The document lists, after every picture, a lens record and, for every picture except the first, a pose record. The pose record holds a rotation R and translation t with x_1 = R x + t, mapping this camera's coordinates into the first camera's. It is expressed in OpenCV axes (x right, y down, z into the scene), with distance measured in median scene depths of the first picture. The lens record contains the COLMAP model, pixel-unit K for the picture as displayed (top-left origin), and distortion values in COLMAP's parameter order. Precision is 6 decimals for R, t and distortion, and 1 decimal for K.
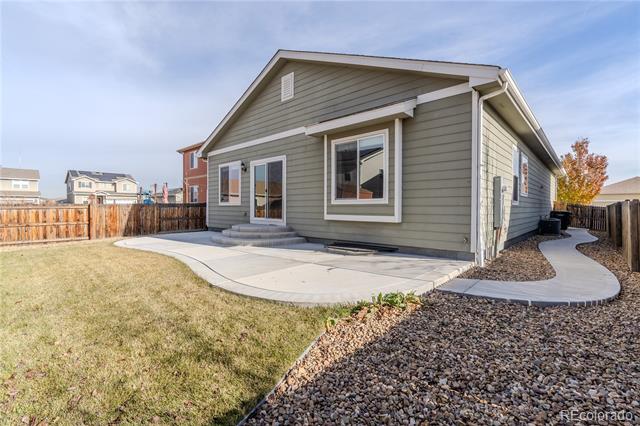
lens RADIAL K [[290.4, 0, 323.4], [0, 290.4, 211.8], [0, 0, 1]] dist [-0.007645, 0.002018]
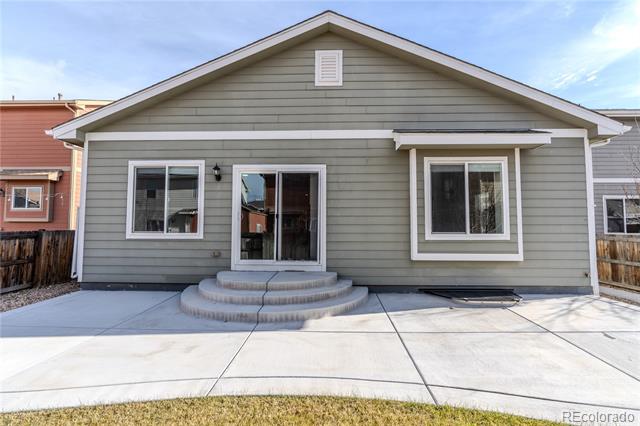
lens RADIAL K [[290.4, 0, 323.2], [0, 290.4, 209.3], [0, 0, 1]] dist [-0.007645, 0.002018]
pose [[0.757912, 0.029558, 0.651687, -0.643721], [0.008708, 0.998426, -0.055413, -0.062752], [-0.652299, 0.047673, 0.756461, 0.564372]]
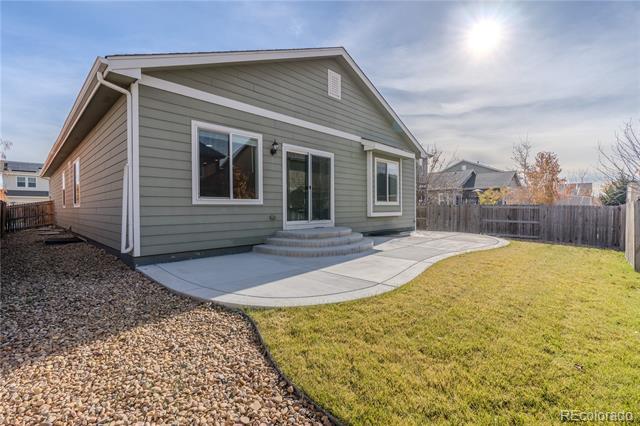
lens RADIAL K [[290.4, 0, 322.1], [0, 290.4, 212.7], [0, 0, 1]] dist [-0.007645, 0.002018]
pose [[0.025043, -0.018245, 0.999520, -1.249608], [0.019443, 0.999653, 0.017760, -0.017389], [-0.999497, 0.018989, 0.025389, 1.151029]]
